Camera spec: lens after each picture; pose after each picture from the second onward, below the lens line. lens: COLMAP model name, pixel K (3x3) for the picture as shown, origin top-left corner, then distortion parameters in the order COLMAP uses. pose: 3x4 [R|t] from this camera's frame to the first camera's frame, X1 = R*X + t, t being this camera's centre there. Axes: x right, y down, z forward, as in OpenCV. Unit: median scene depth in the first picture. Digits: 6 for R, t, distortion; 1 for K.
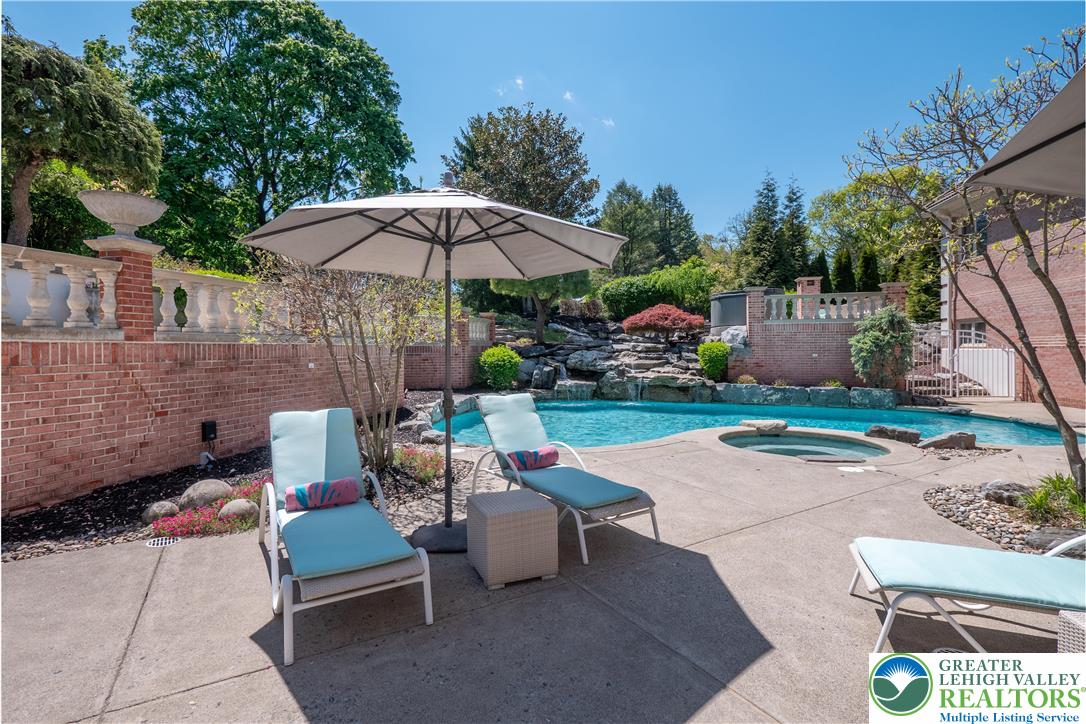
lens RADIAL K [[498.1, 0, 543.0], [0, 498.1, 362.0], [0, 0, 1]] dist [-0.016054, 0.000338]
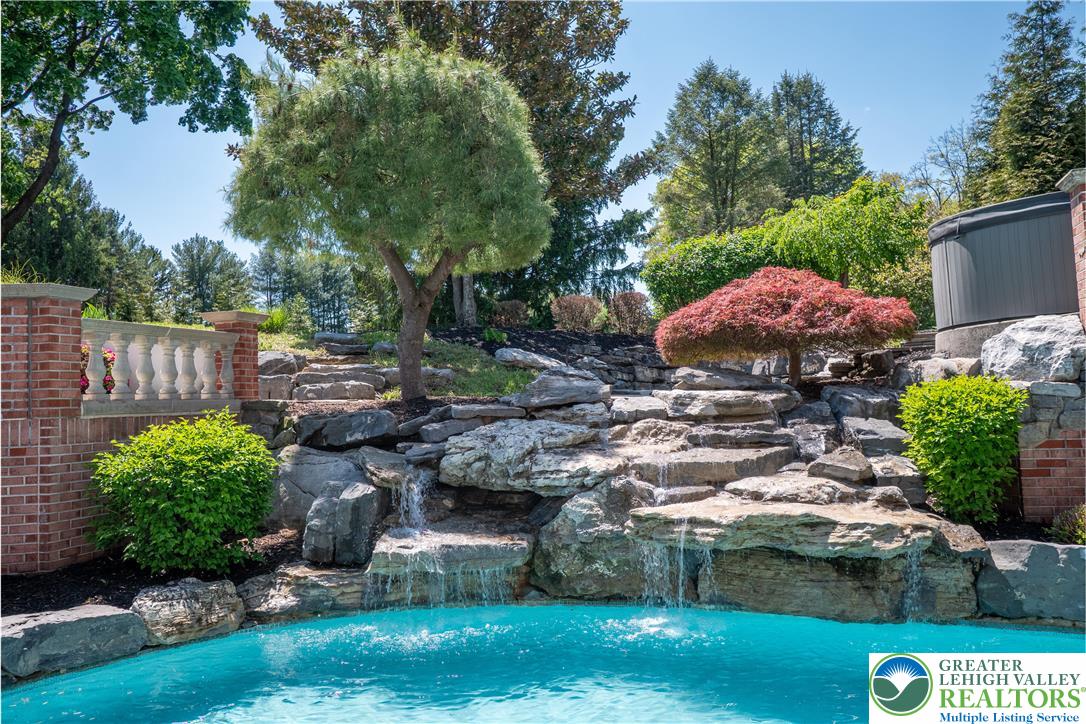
lens RADIAL K [[848.1, 0, 543.0], [0, 848.1, 362.0], [0, 0, 1]] dist [-0.000496, 0.003217]
pose [[0.996543, -0.035249, -0.075231, 0.144588], [0.029172, 0.996335, -0.080405, -0.016954], [0.077789, 0.077933, 0.993919, 0.497717]]
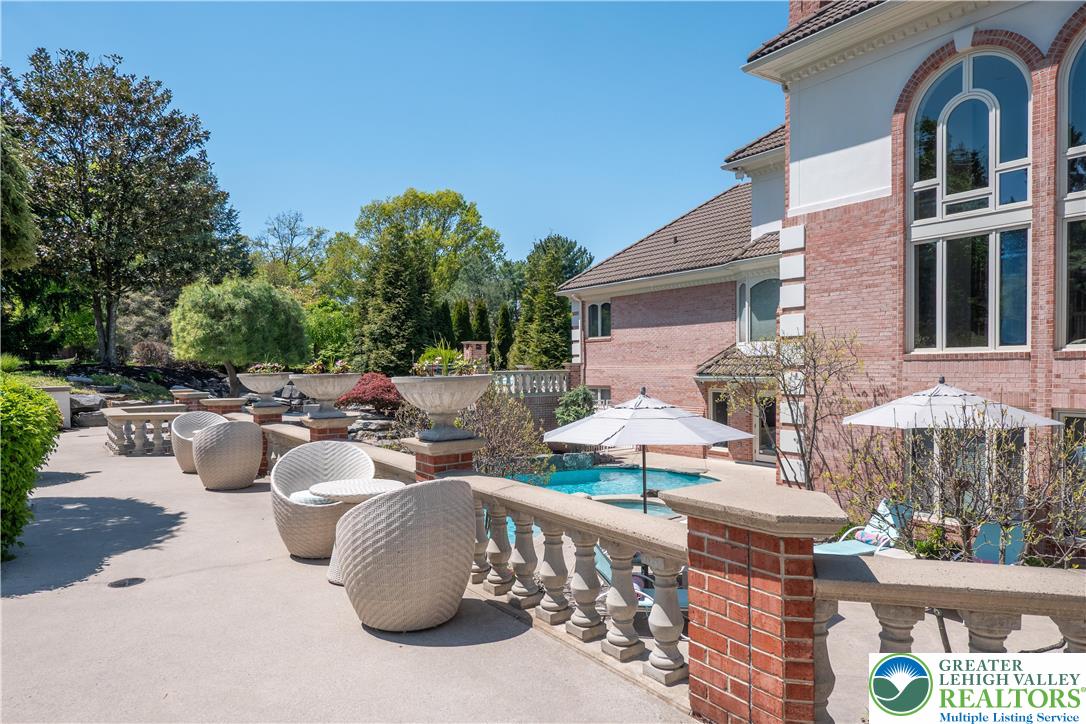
lens RADIAL K [[705.2, 0, 543.0], [0, 705.2, 362.0], [0, 0, 1]] dist [-0.001009, 0.000189]
pose [[0.673111, 0.003616, 0.739533, -0.565374], [0.026450, 0.999231, -0.028960, -0.101473], [-0.739069, 0.039054, 0.672497, -0.108856]]
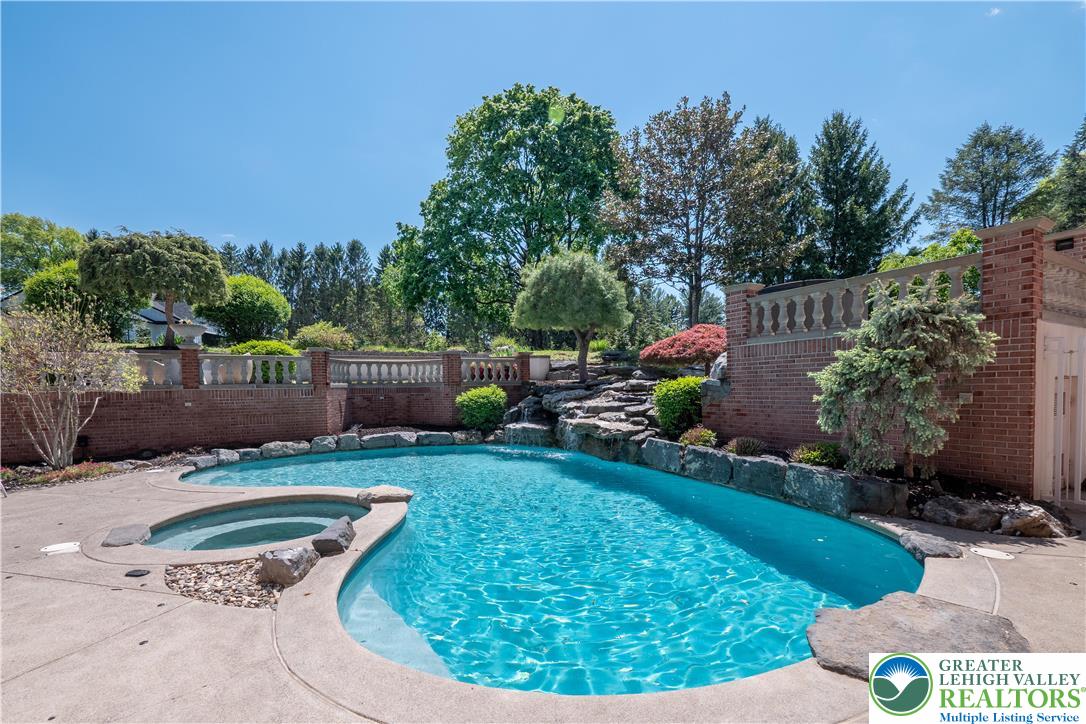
lens RADIAL K [[489.6, 0, 542.3], [0, 489.6, 383.1], [0, 0, 1]] dist [0.001588, -0.000056]
pose [[0.682786, -0.014153, -0.730482, 0.676386], [-0.005945, 0.999672, -0.024925, -0.013348], [0.730595, 0.021362, 0.682477, 0.387526]]
